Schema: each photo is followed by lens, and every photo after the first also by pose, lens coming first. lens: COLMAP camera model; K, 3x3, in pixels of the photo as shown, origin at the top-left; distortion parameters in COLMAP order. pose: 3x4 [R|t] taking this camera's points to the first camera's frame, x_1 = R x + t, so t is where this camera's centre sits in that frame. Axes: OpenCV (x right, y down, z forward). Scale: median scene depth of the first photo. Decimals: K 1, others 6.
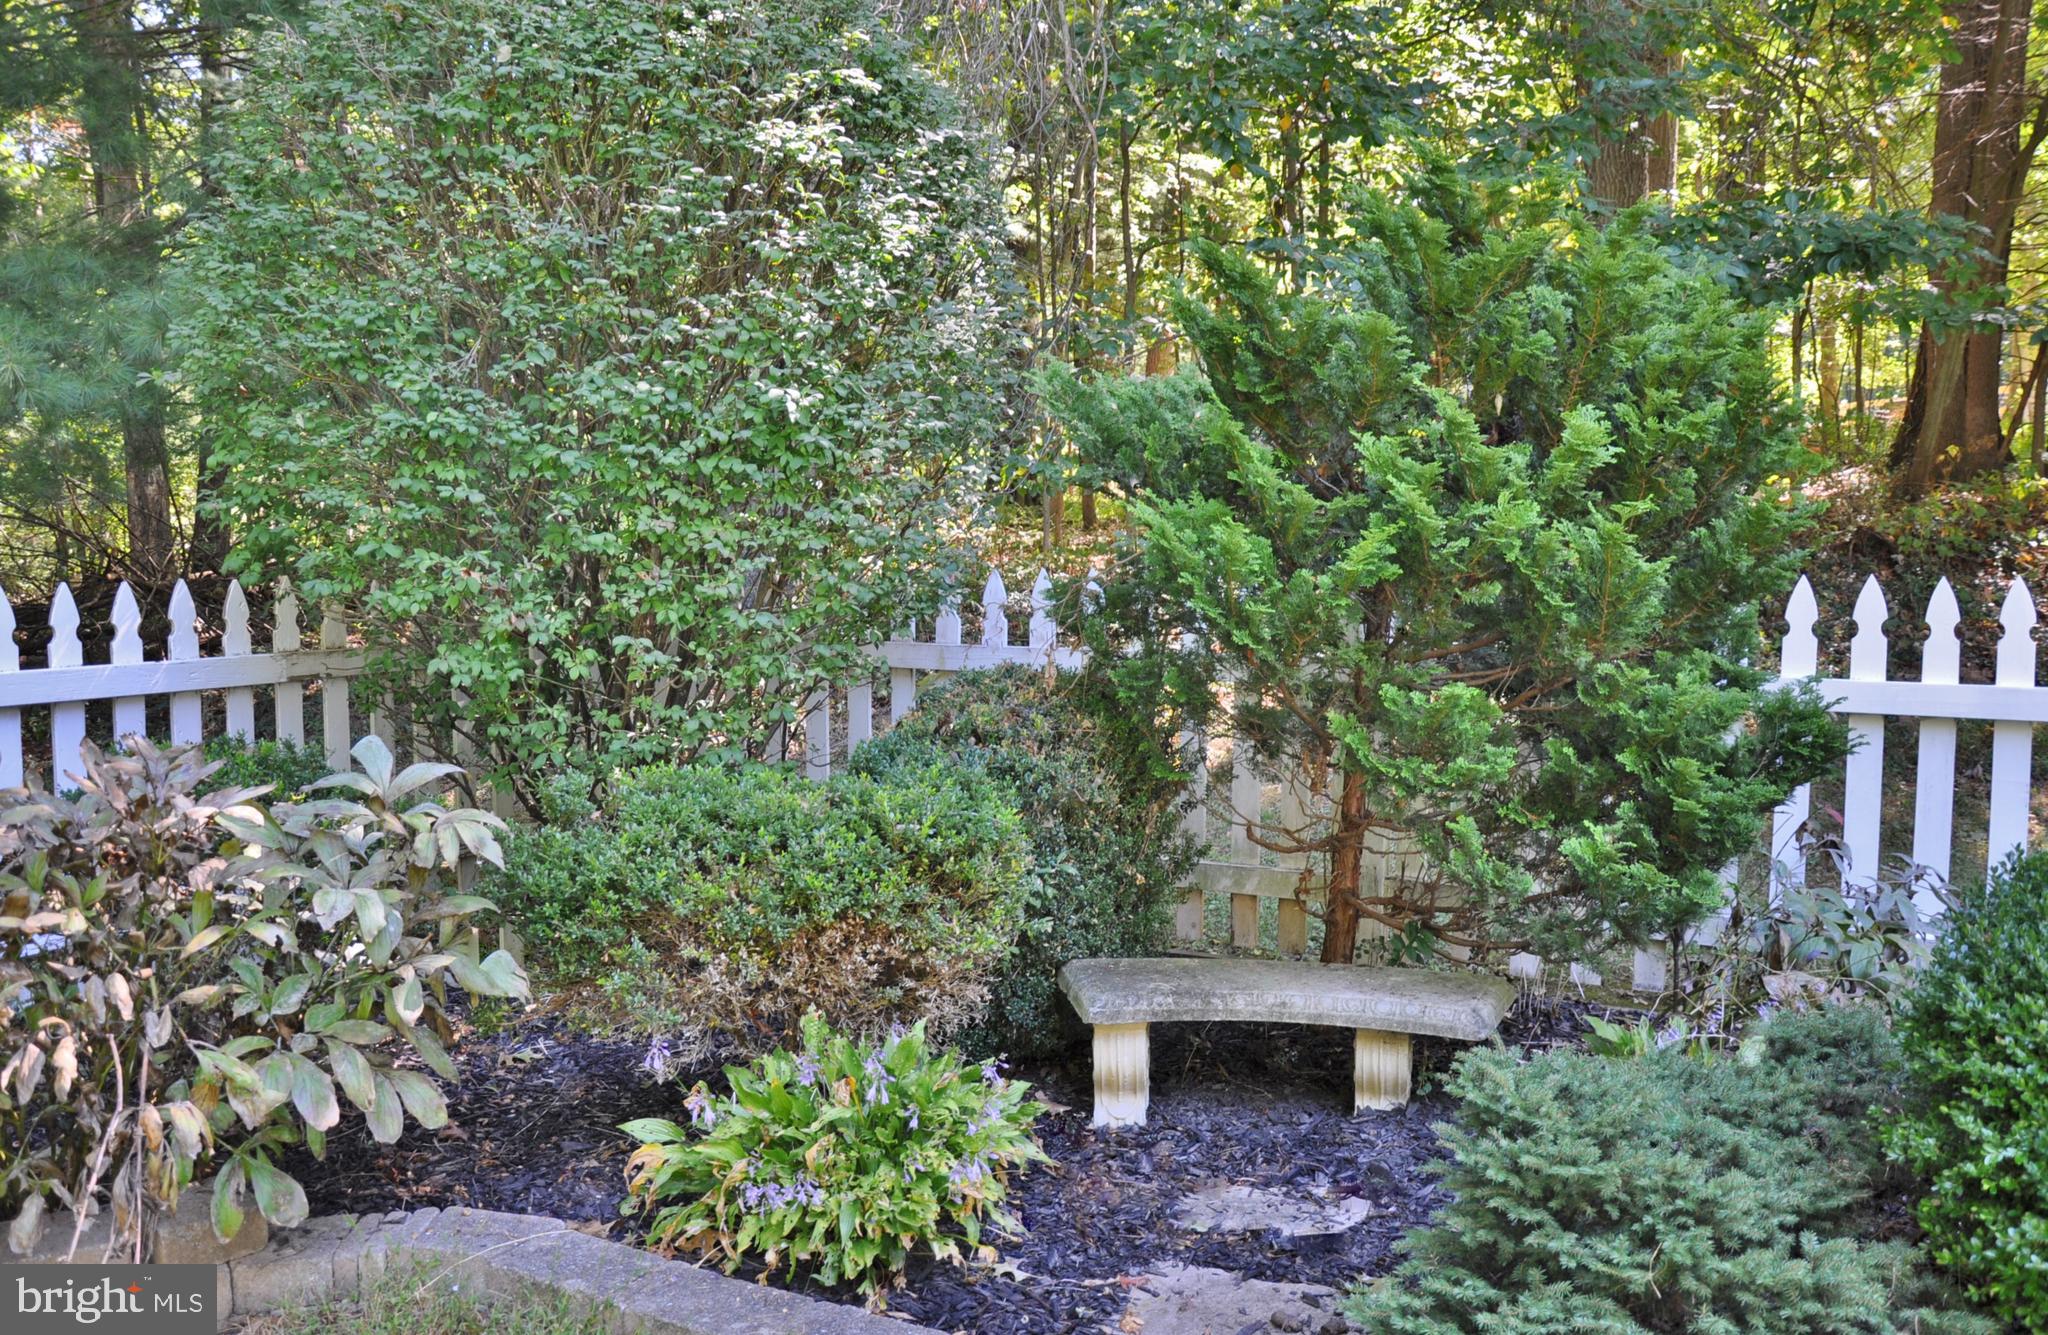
lens RADIAL K [[1674.2, 0, 1024.0], [0, 1674.2, 667.5], [0, 0, 1]] dist [-0.124732, -0.000418]
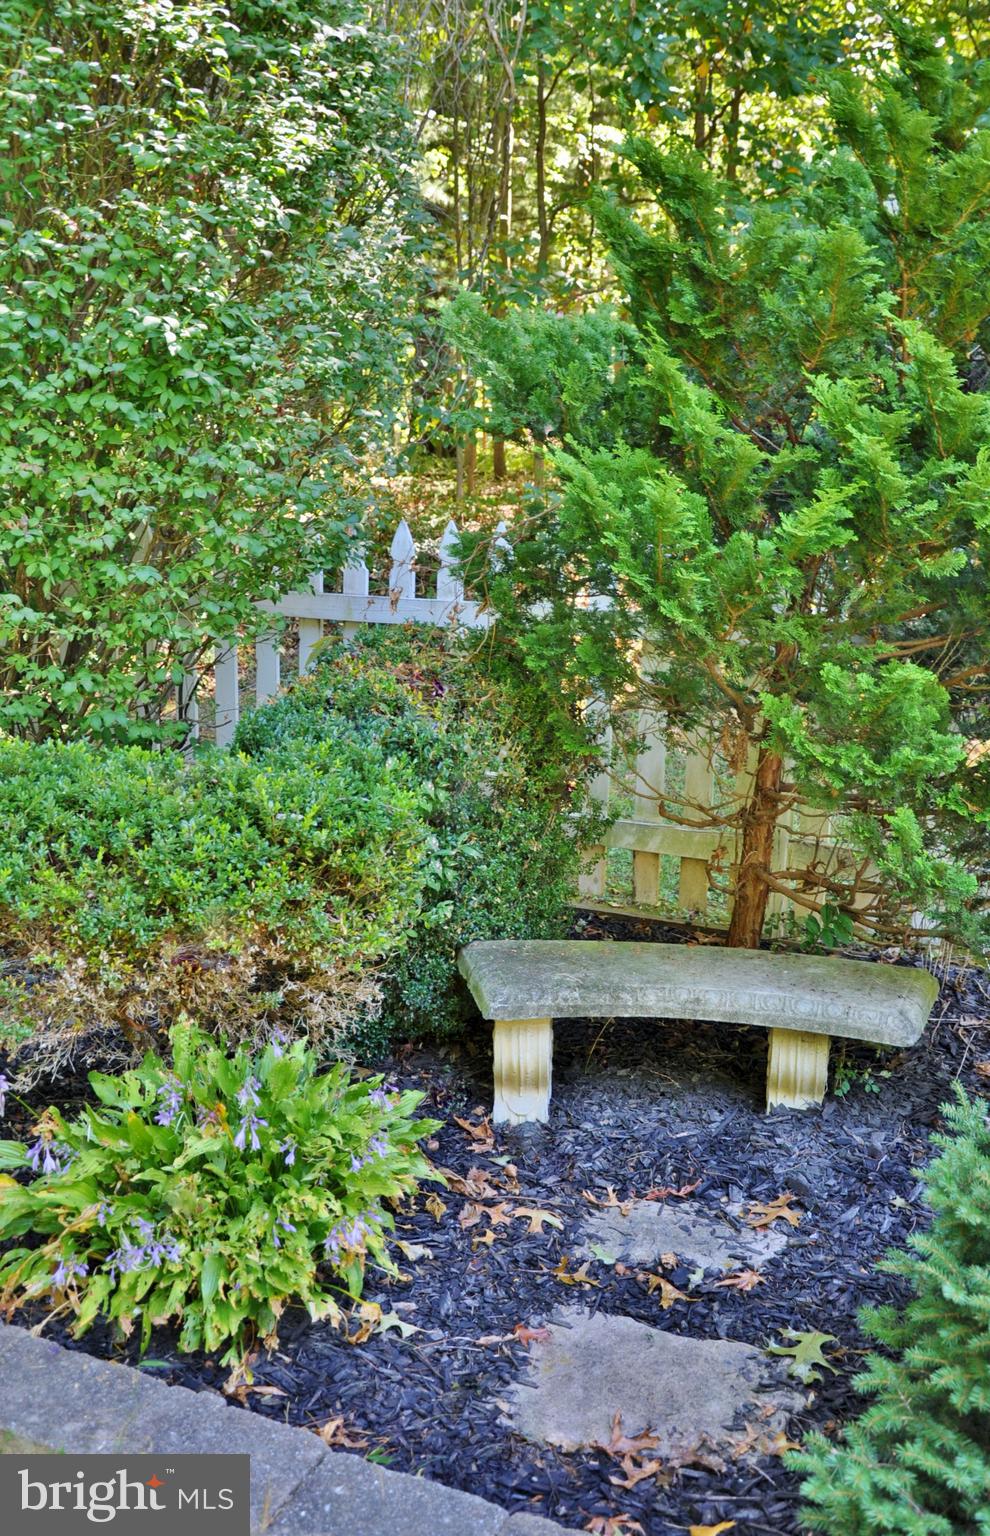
lens RADIAL K [[1330.4, 0, 495.0], [0, 1330.4, 768.0], [0, 0, 1]] dist [-0.116509, 0.191251]
pose [[0.999212, 0.011235, 0.038075, 0.011948], [-0.016152, 0.991198, 0.131396, -0.023231], [-0.036264, -0.131908, 0.990598, 0.276441]]
